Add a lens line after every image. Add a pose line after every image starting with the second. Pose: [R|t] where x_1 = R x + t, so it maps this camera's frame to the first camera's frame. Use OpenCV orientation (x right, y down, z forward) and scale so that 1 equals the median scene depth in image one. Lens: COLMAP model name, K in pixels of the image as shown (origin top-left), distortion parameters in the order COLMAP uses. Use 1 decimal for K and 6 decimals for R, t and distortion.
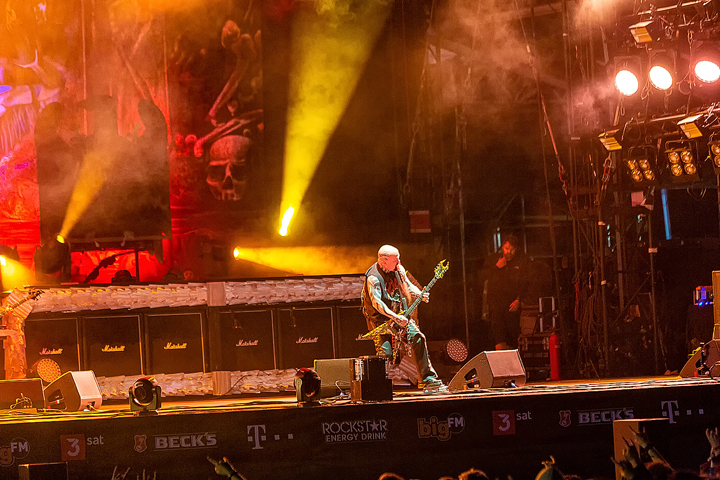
lens RADIAL K [[4033.6, 0, 358.2], [0, 4033.6, 242.3], [0, 0, 1]] dist [-0.505286, 0.000000]
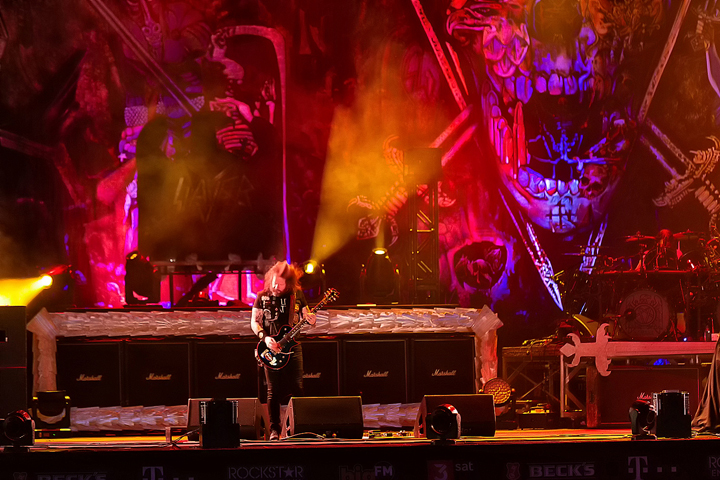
lens RADIAL K [[4033.6, 0, 353.2], [0, 4033.6, 244.1], [0, 0, 1]] dist [-0.505286, 0.000000]
pose [[0.977236, 0.024725, -0.210709, 0.109102], [-0.025237, 0.999681, 0.000261, -0.003818], [0.210648, 0.005062, 0.977549, 0.047637]]
